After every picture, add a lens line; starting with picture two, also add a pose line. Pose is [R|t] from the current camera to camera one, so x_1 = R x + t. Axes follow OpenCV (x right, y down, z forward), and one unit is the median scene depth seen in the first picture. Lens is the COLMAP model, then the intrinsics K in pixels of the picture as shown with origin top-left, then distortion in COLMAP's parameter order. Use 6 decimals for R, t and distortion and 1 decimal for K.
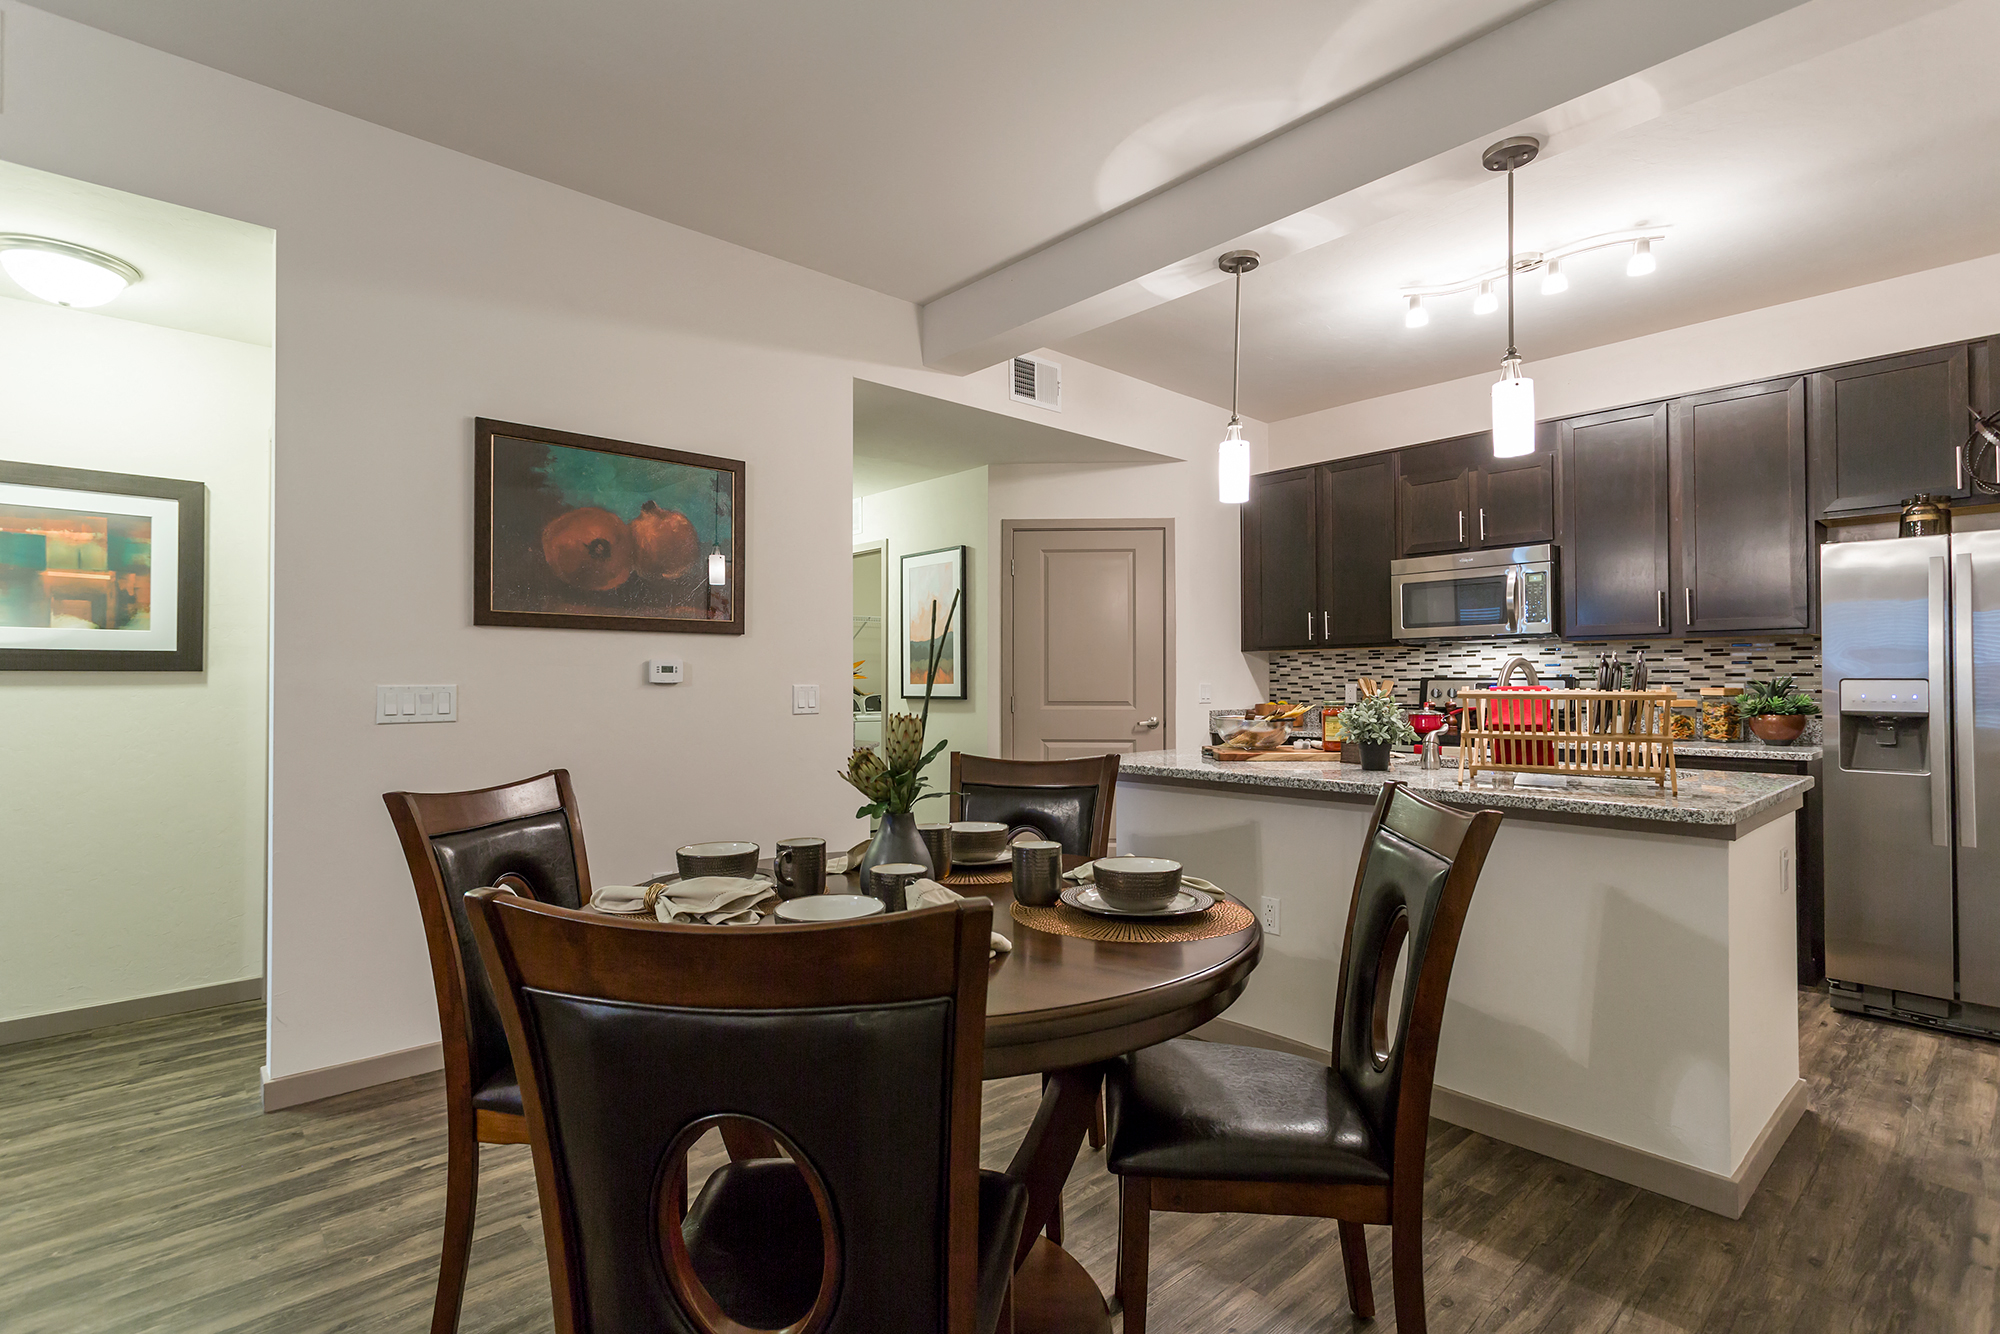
lens RADIAL K [[964.3, 0, 1004.7], [0, 964.3, 668.1], [0, 0, 1]] dist [0.006277, 0.000370]
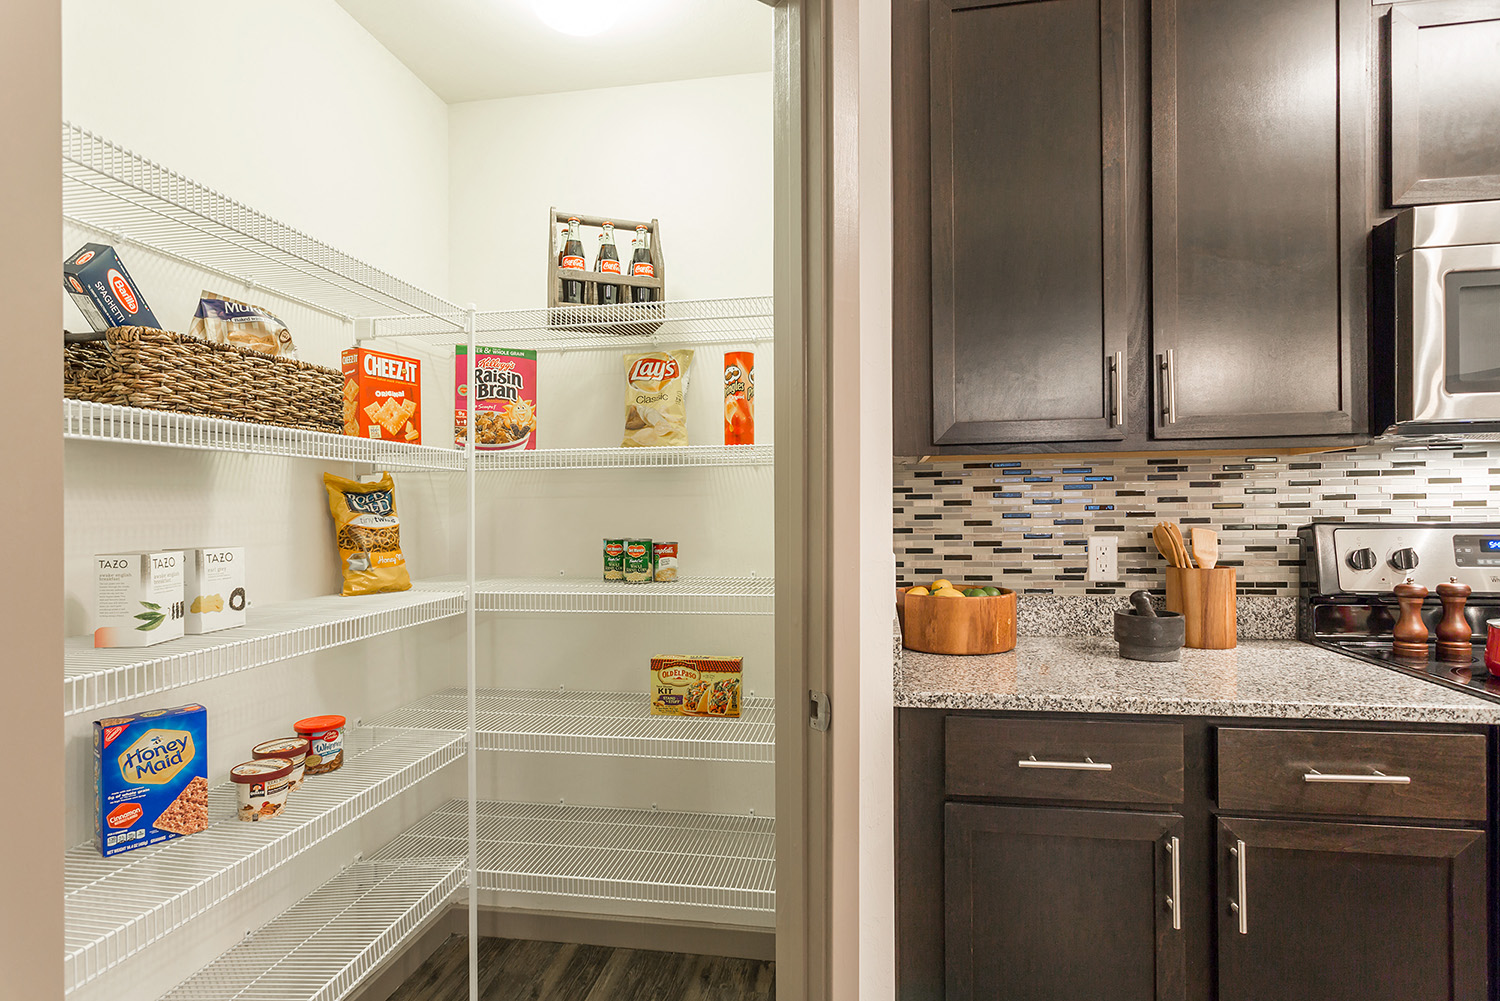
lens RADIAL K [[723.2, 0, 753.6], [0, 723.2, 501.3], [0, 0, 1]] dist [0.006277, 0.000370]
pose [[0.776345, -0.000119, 0.630308, 0.034677], [-0.000633, 0.999999, 0.000969, 0.000152], [-0.630307, -0.001151, 0.776345, 0.905663]]
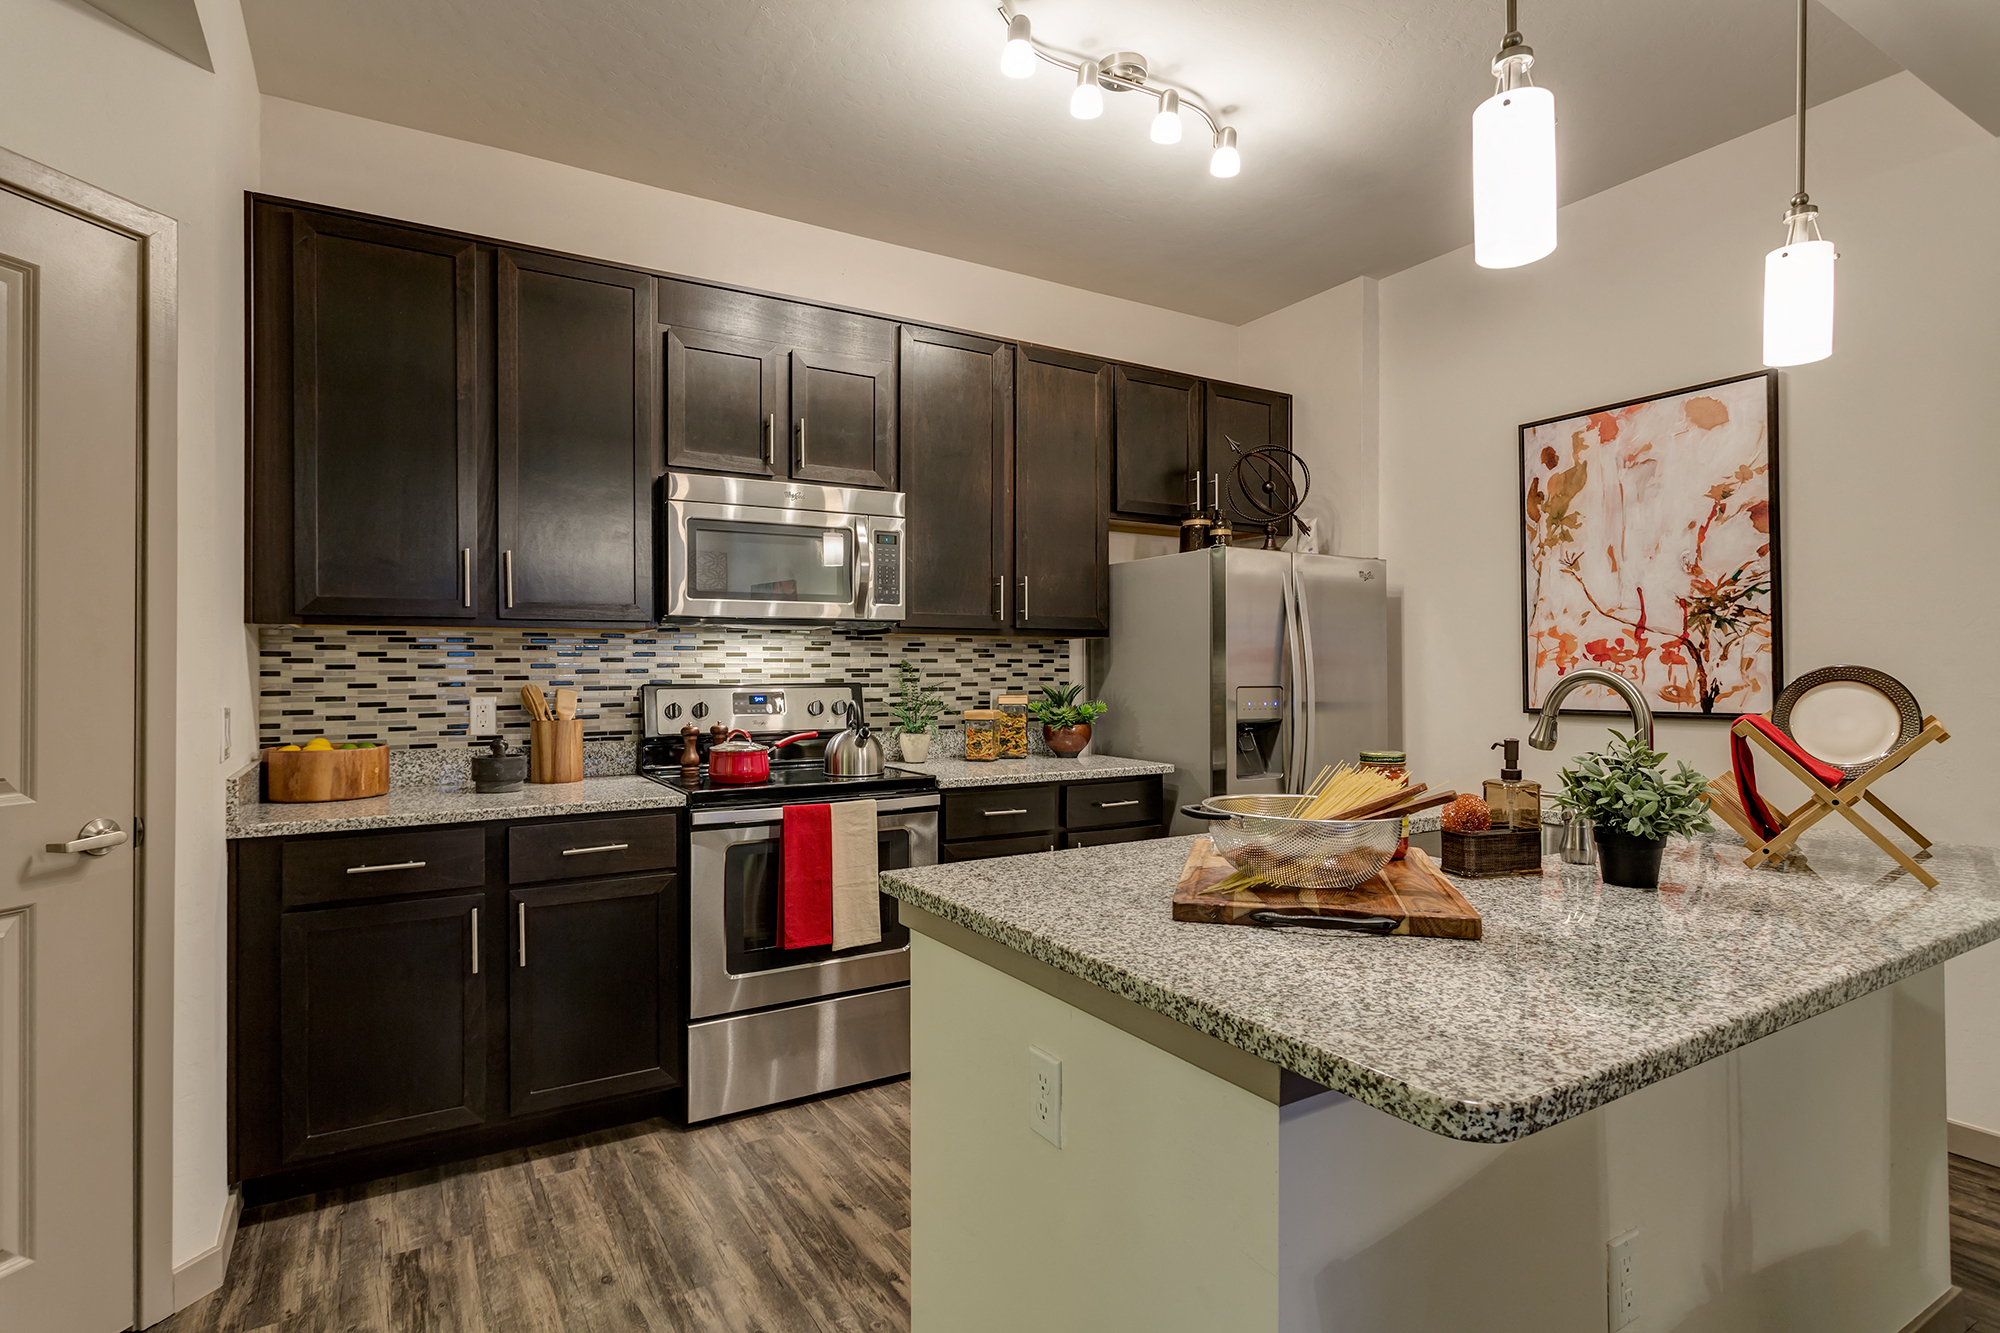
lens RADIAL K [[1004.3, 0, 995.0], [0, 1004.3, 671.9], [0, 0, 1]] dist [-0.011194, 0.000621]
pose [[0.186469, -0.000426, 0.982461, -0.115196], [-0.012545, 0.999917, 0.002815, -0.001941], [-0.982381, -0.012850, 0.186448, 0.682493]]
